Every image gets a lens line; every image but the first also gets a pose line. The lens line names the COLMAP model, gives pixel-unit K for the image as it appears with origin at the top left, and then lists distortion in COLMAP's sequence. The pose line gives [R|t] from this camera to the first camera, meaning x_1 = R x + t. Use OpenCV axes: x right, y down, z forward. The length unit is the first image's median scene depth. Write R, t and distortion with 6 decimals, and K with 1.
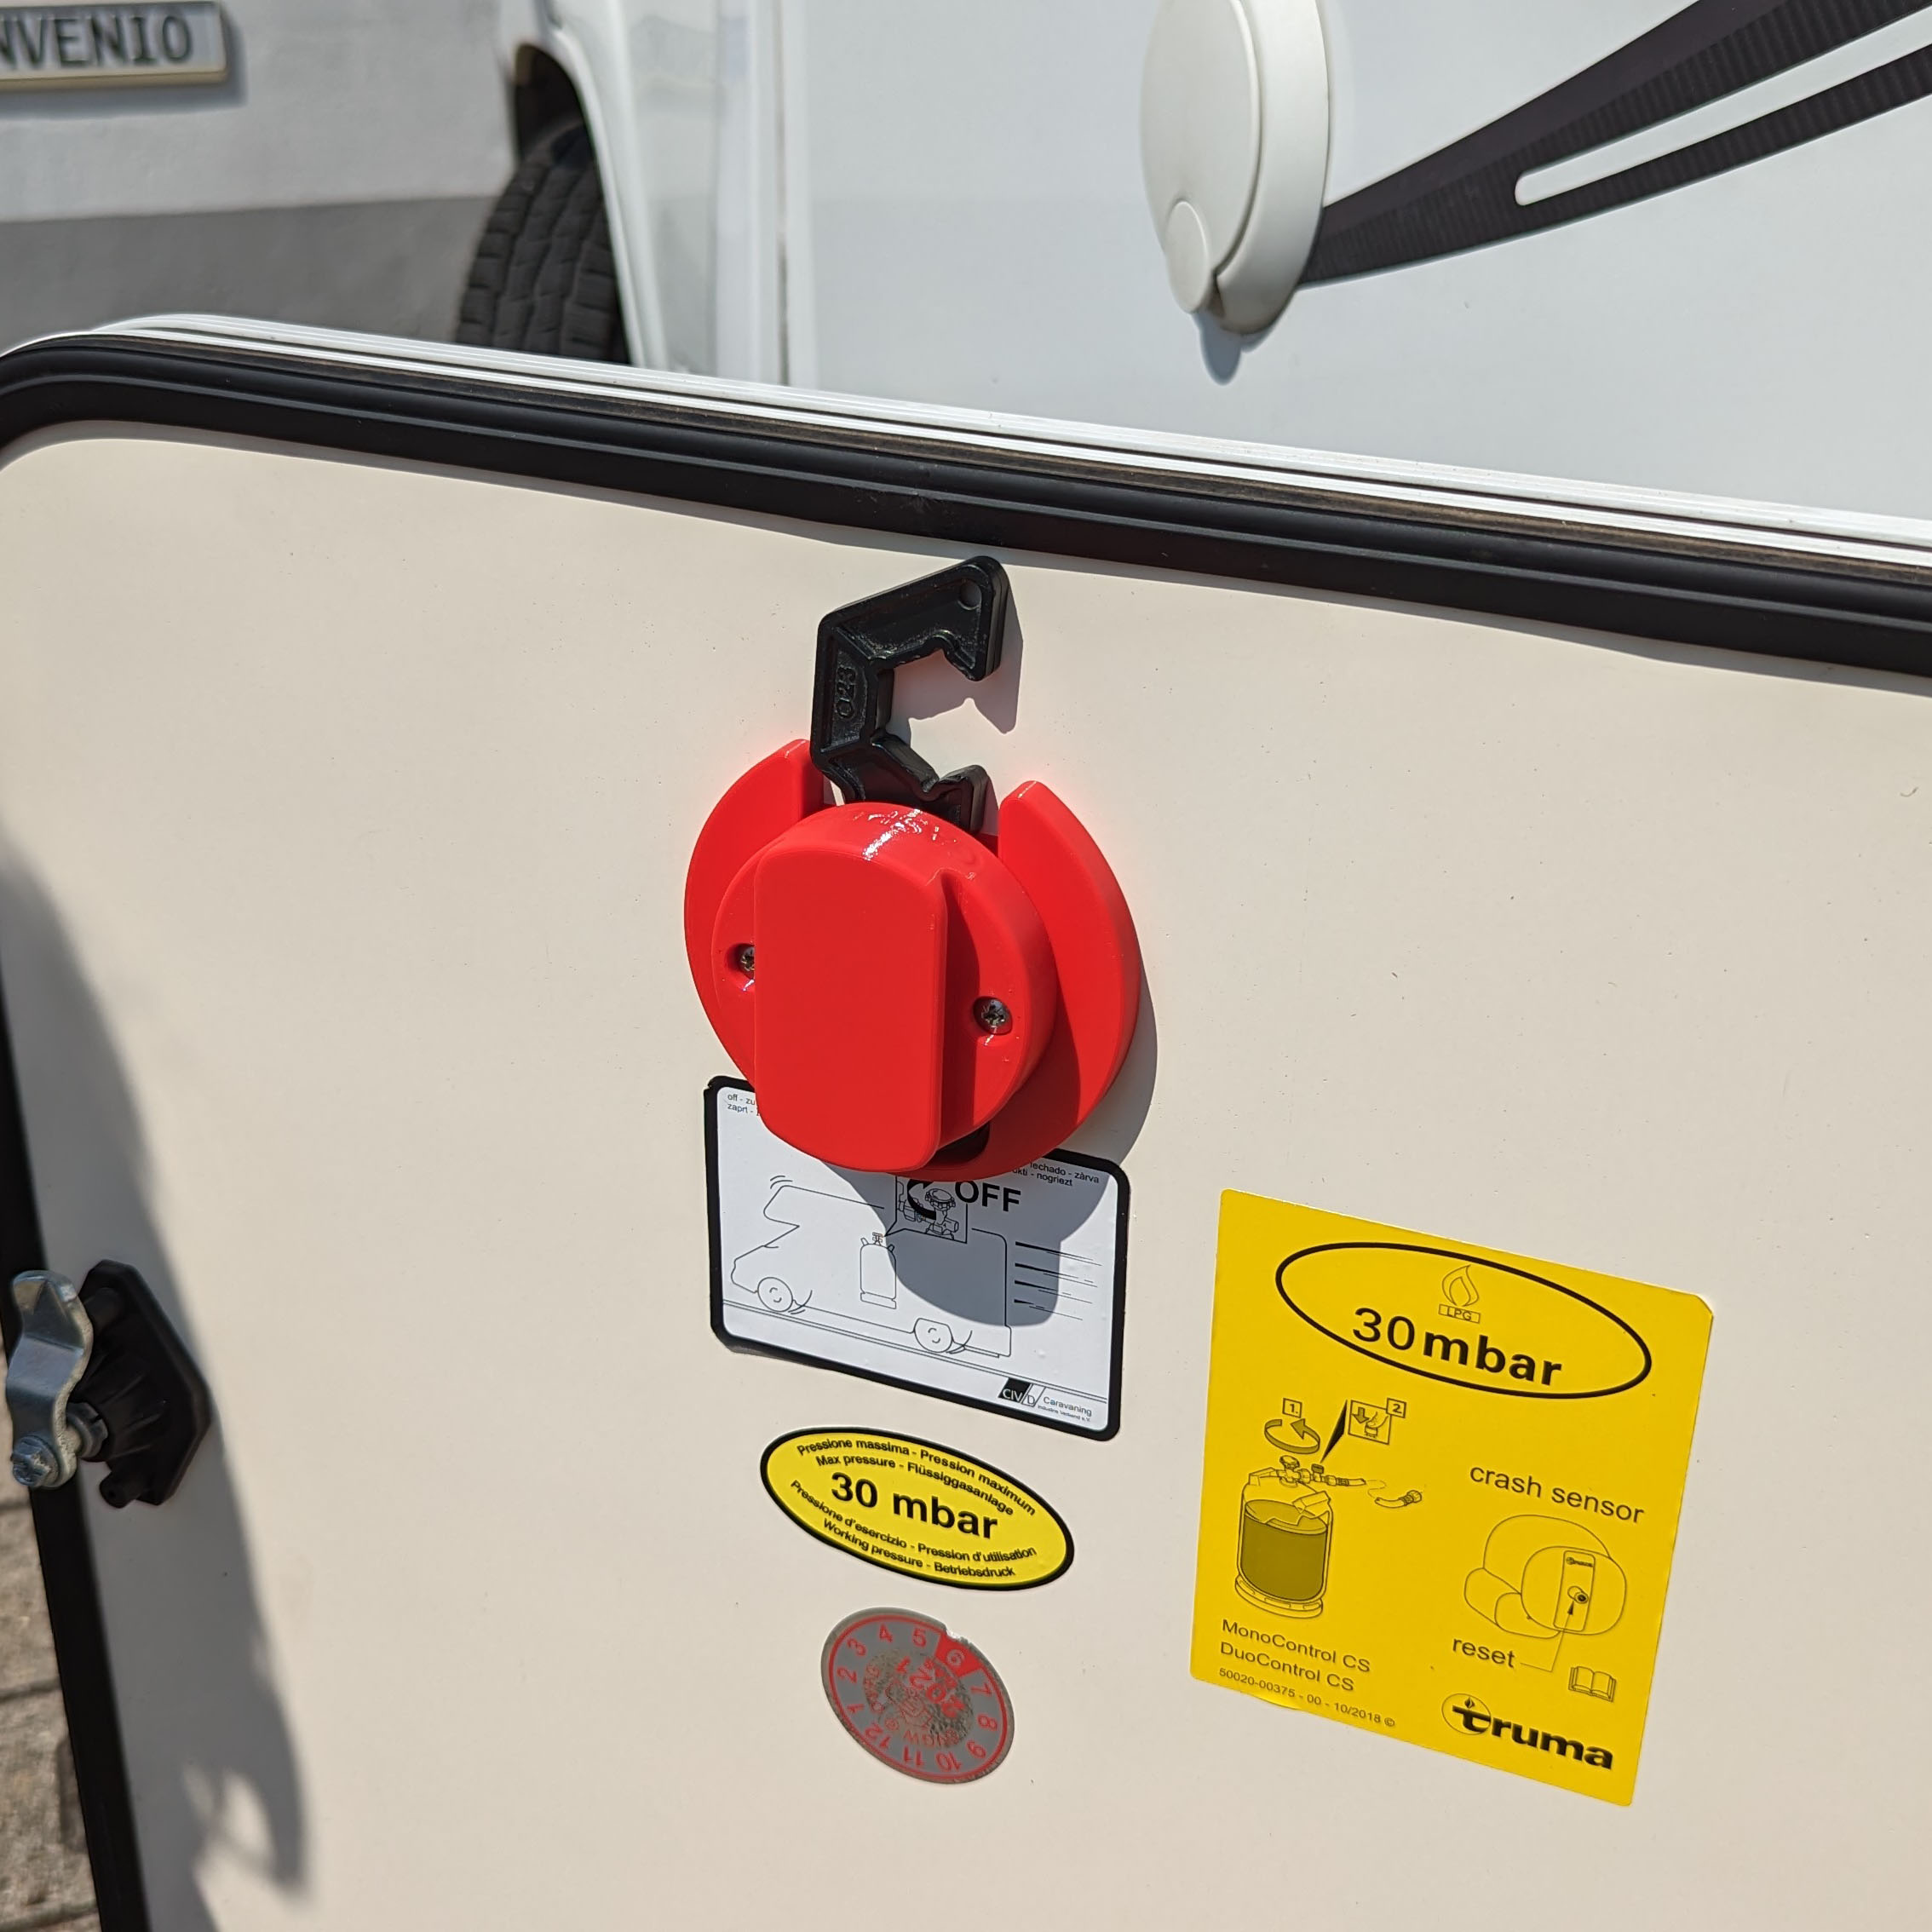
lens RADIAL K [[2651.9, 0, 1011.2], [0, 2651.9, 966.1], [0, 0, 1]] dist [0.051006, -0.186920]
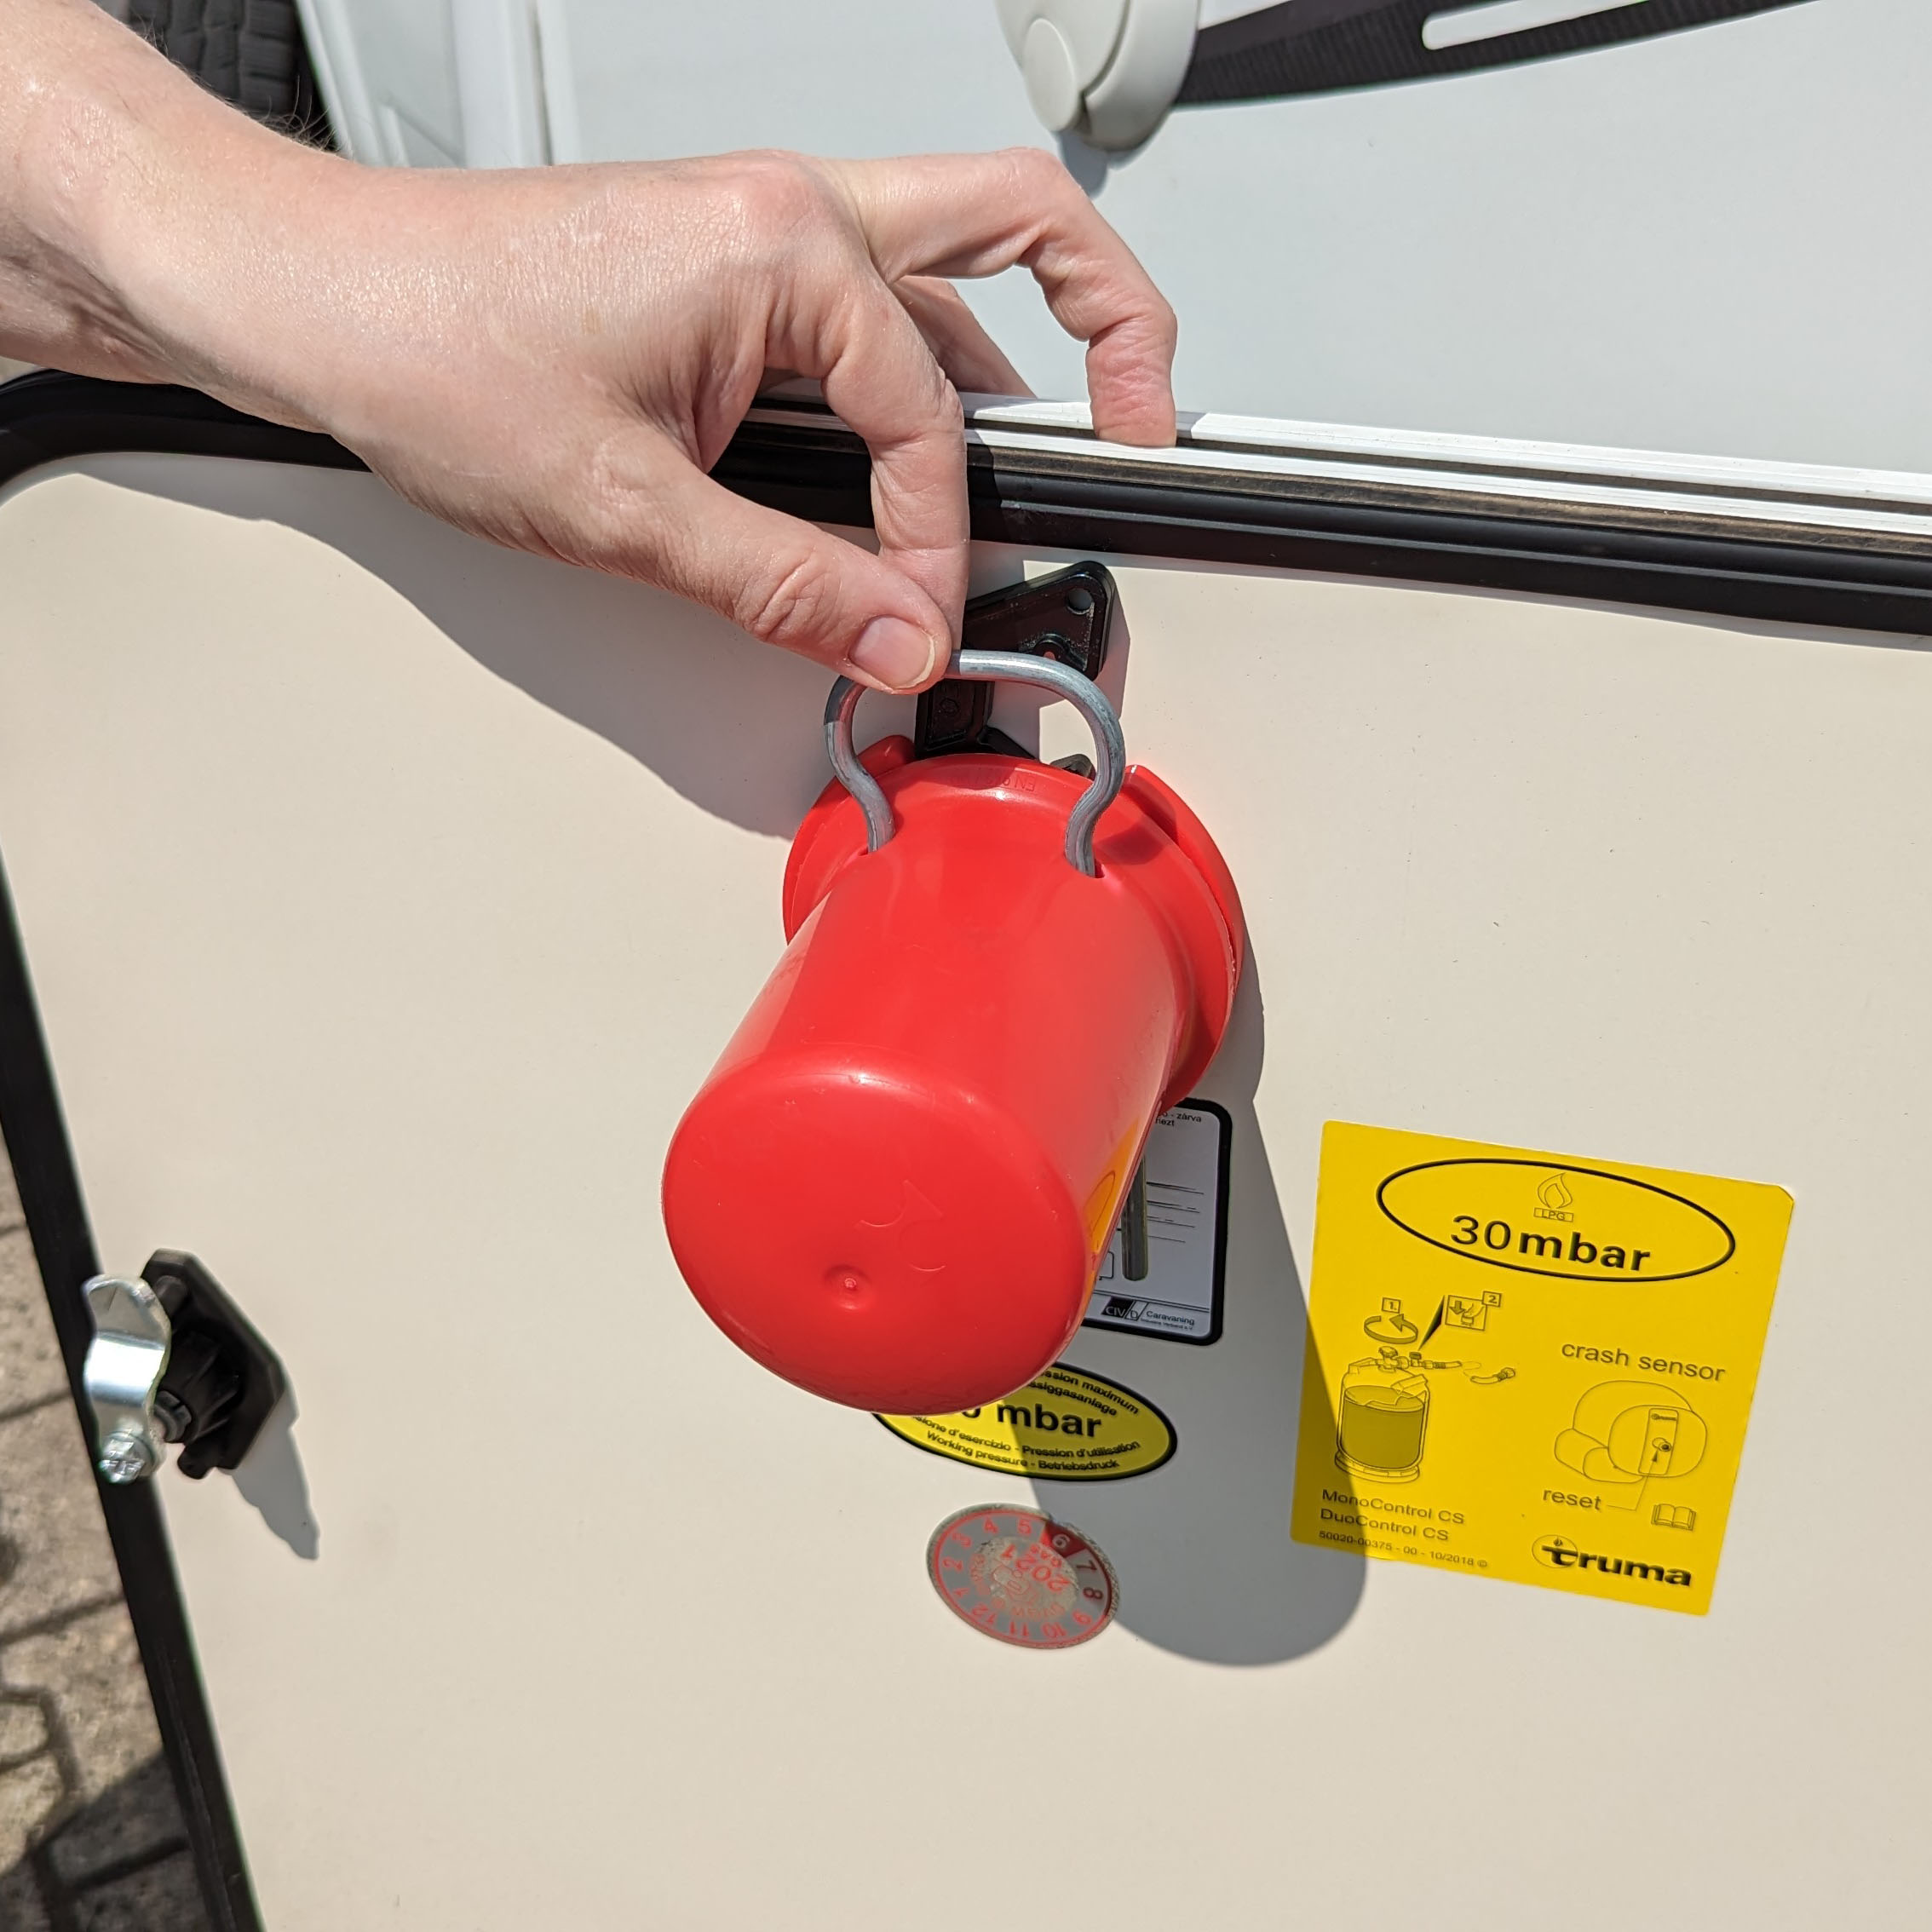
lens RADIAL K [[2651.9, 0, 1011.2], [0, 2651.9, 966.1], [0, 0, 1]] dist [0.051006, -0.186920]
pose [[0.988443, -0.100487, 0.113501, -0.142939], [0.084273, 0.986617, 0.139589, -0.122284], [-0.126009, -0.128410, 0.983683, -0.018148]]
